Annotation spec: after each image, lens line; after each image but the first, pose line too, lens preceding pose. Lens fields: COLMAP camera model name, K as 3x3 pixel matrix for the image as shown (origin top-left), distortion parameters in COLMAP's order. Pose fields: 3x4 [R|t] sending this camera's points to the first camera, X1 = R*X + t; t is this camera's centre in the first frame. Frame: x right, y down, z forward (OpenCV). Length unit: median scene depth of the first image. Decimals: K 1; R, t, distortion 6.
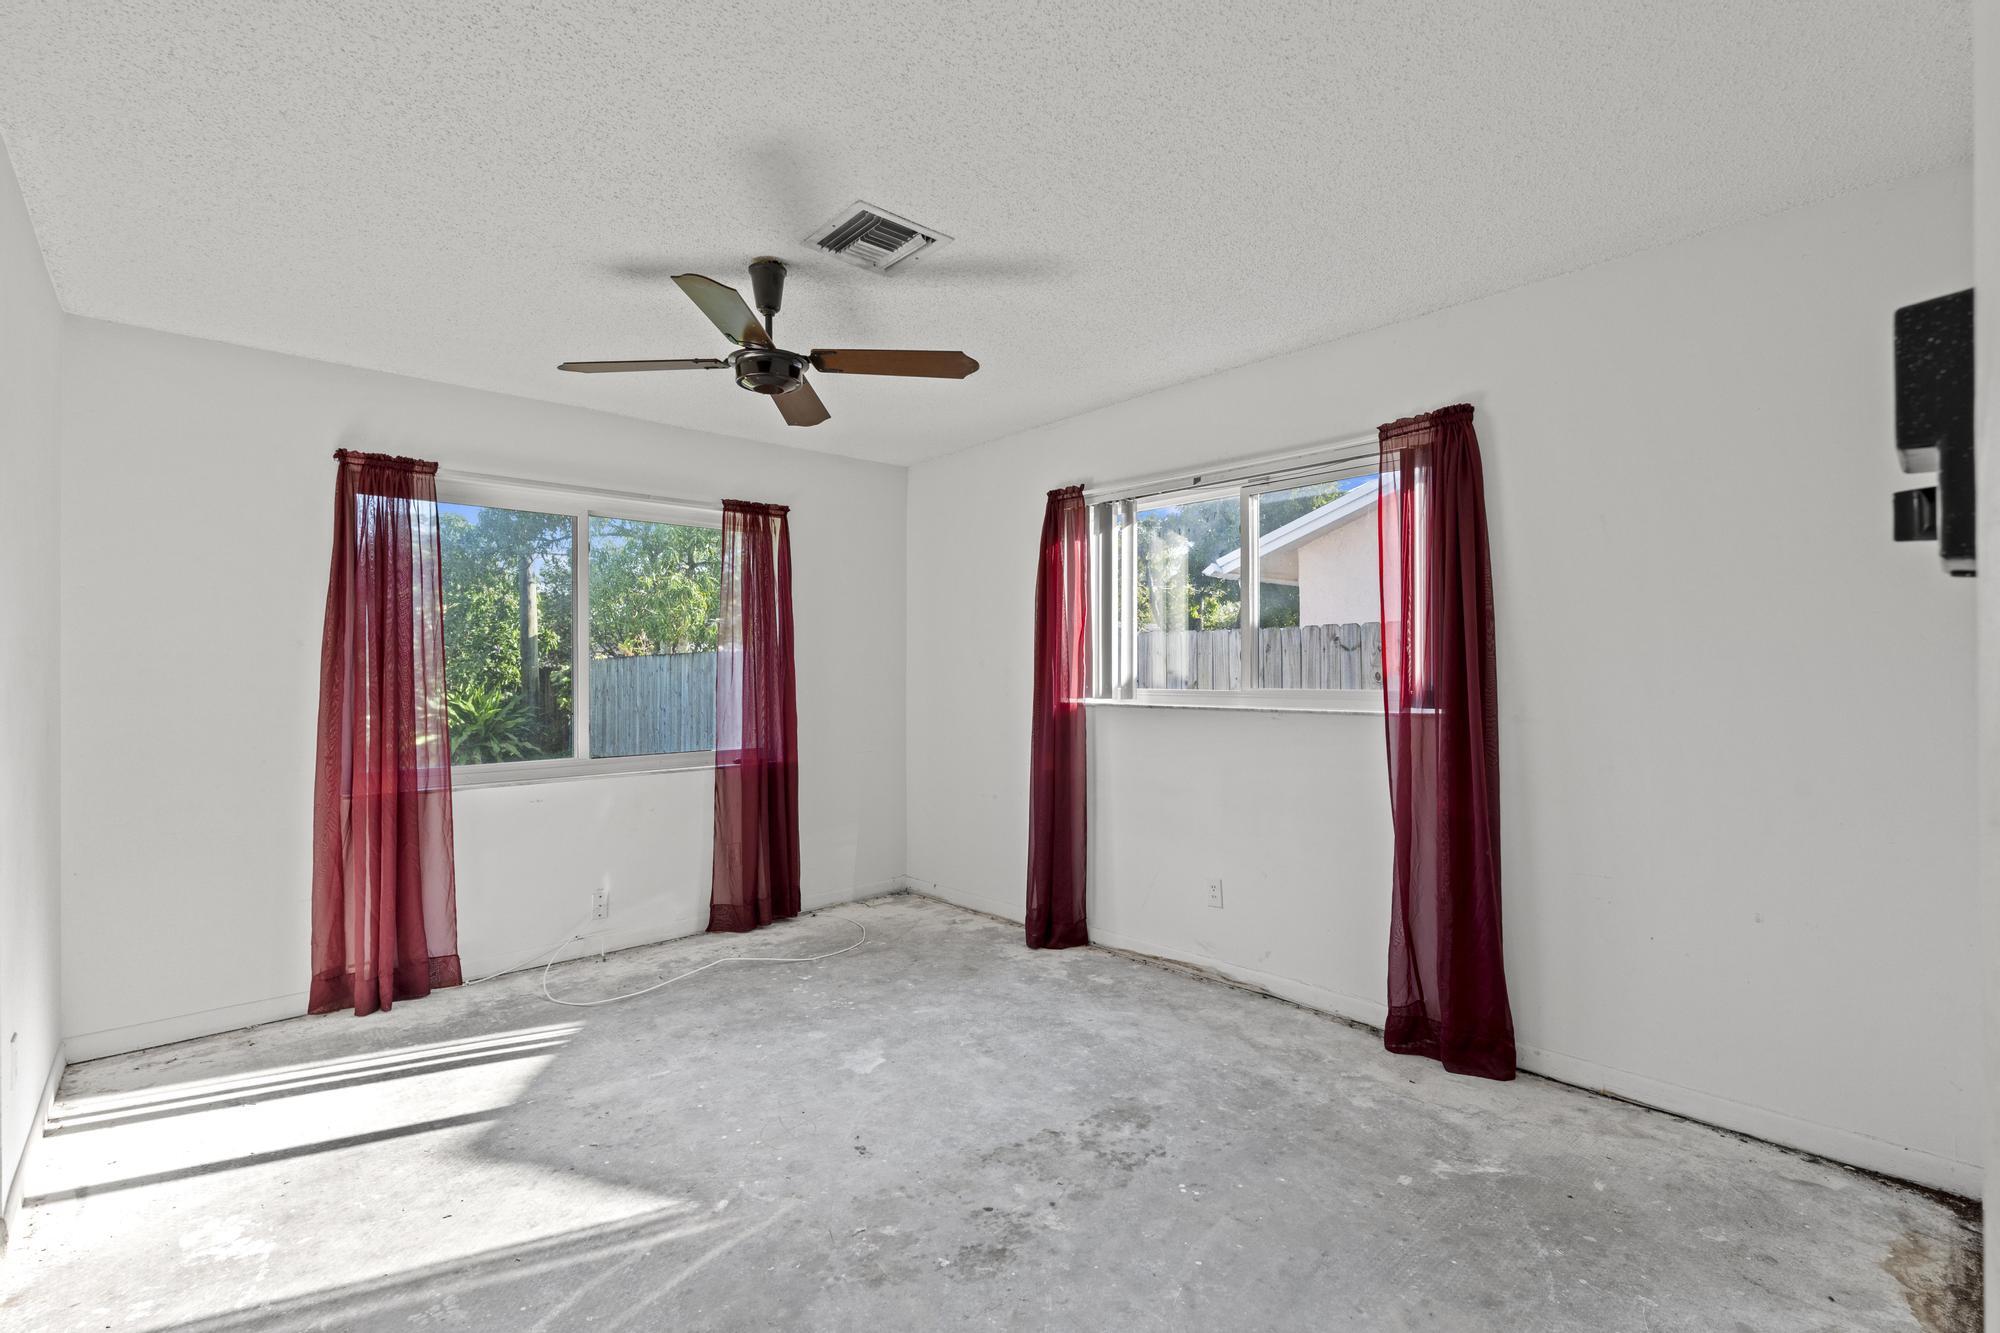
lens RADIAL K [[936.1, 0, 1000.0], [0, 936.1, 666.5], [0, 0, 1]] dist [-0.022350, -0.000184]
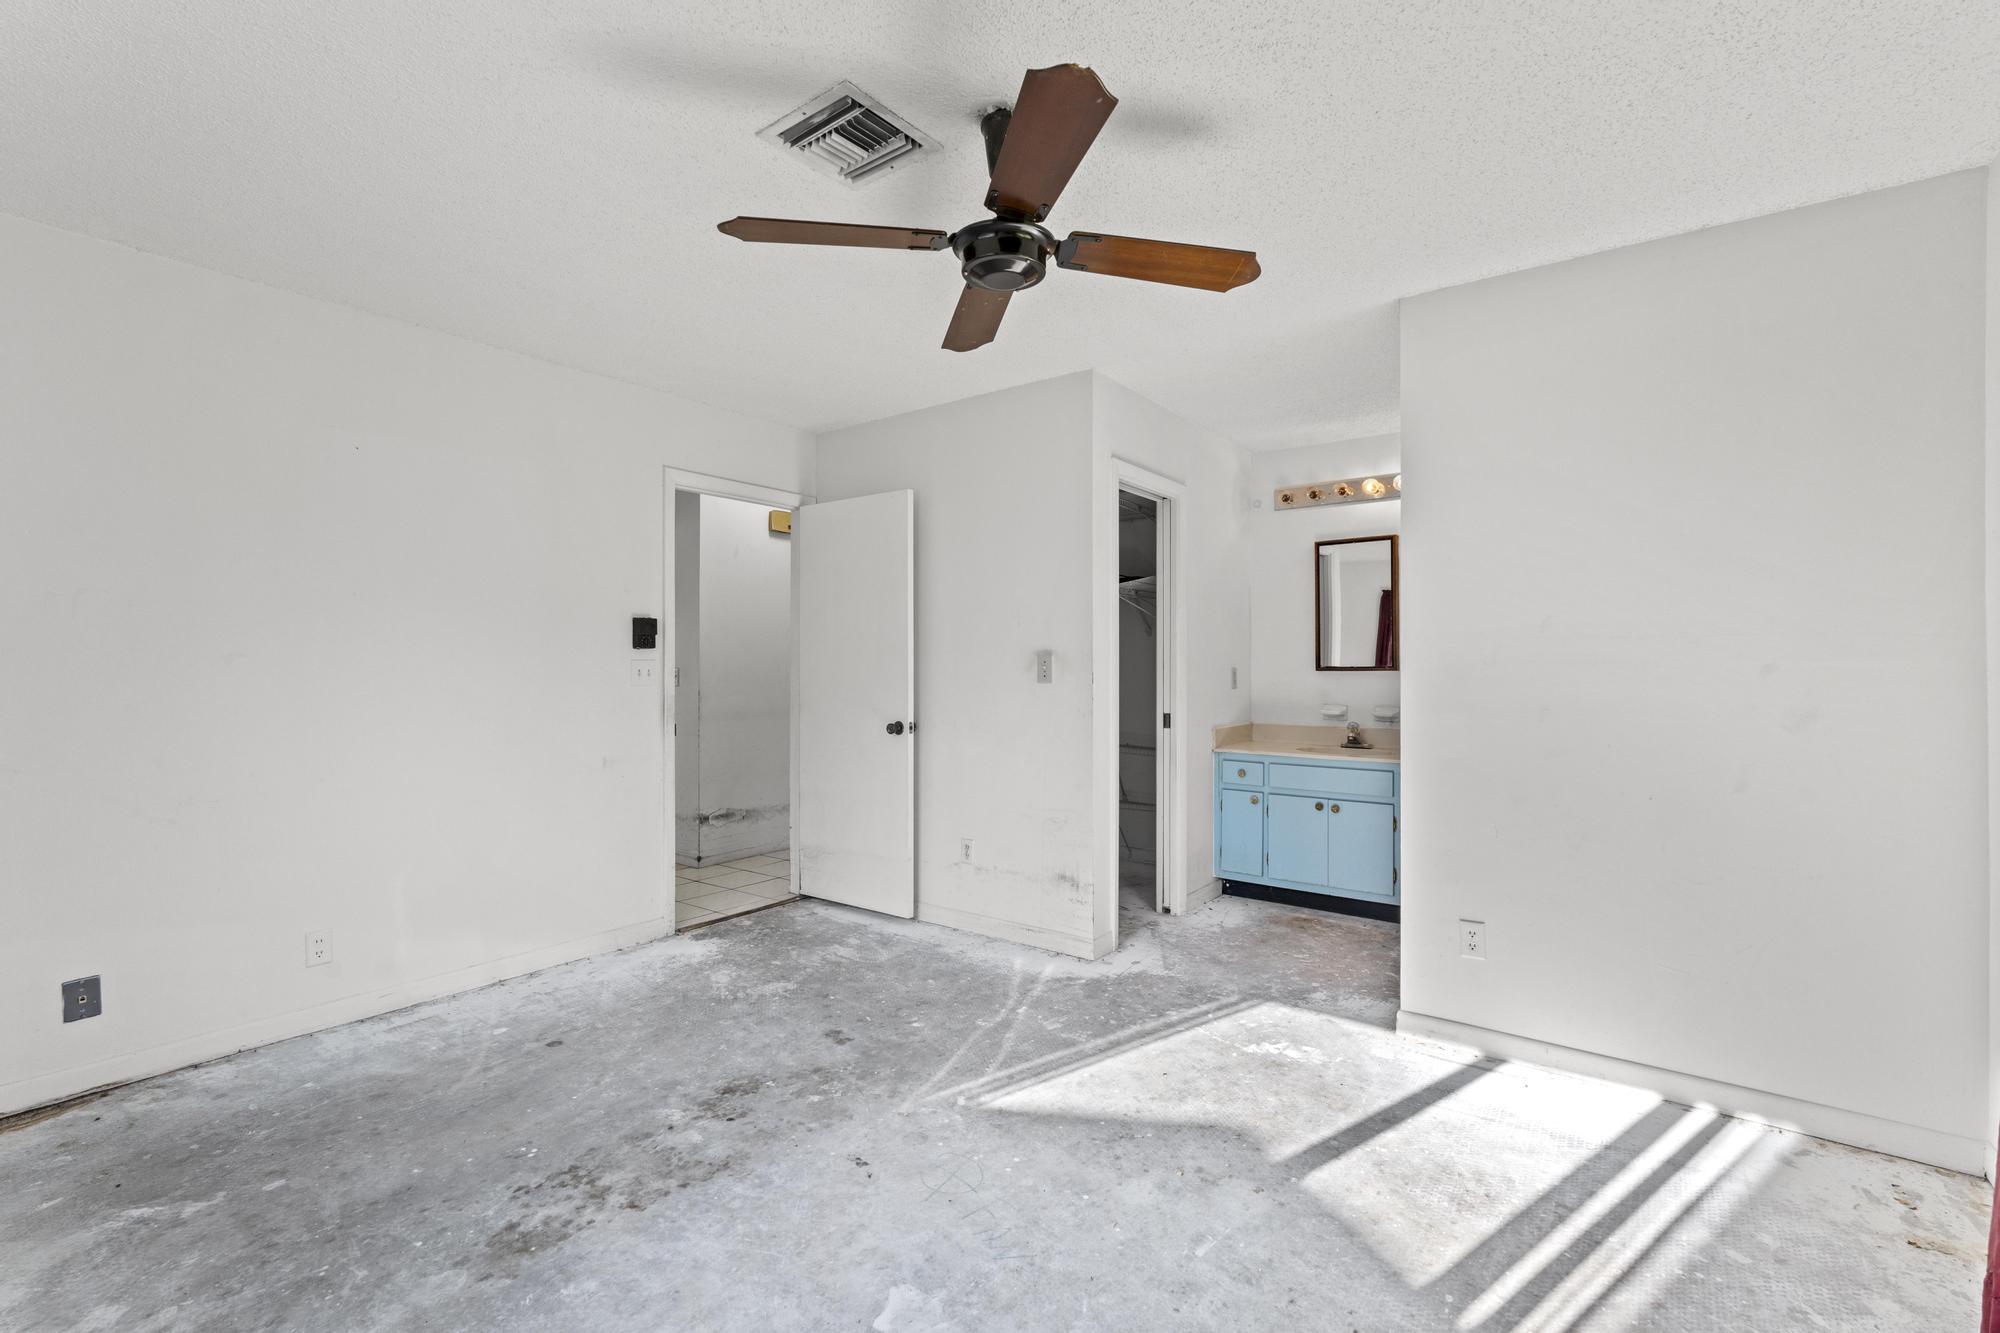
lens RADIAL K [[889.7, 0, 996.6], [0, 889.7, 664.0], [0, 0, 1]] dist [-0.003529, 0.000088]
pose [[-0.982785, 0.002657, -0.184736, -0.127883], [0.004673, 0.999934, -0.010475, 0.029459], [0.184696, -0.011158, -0.982732, 2.039803]]
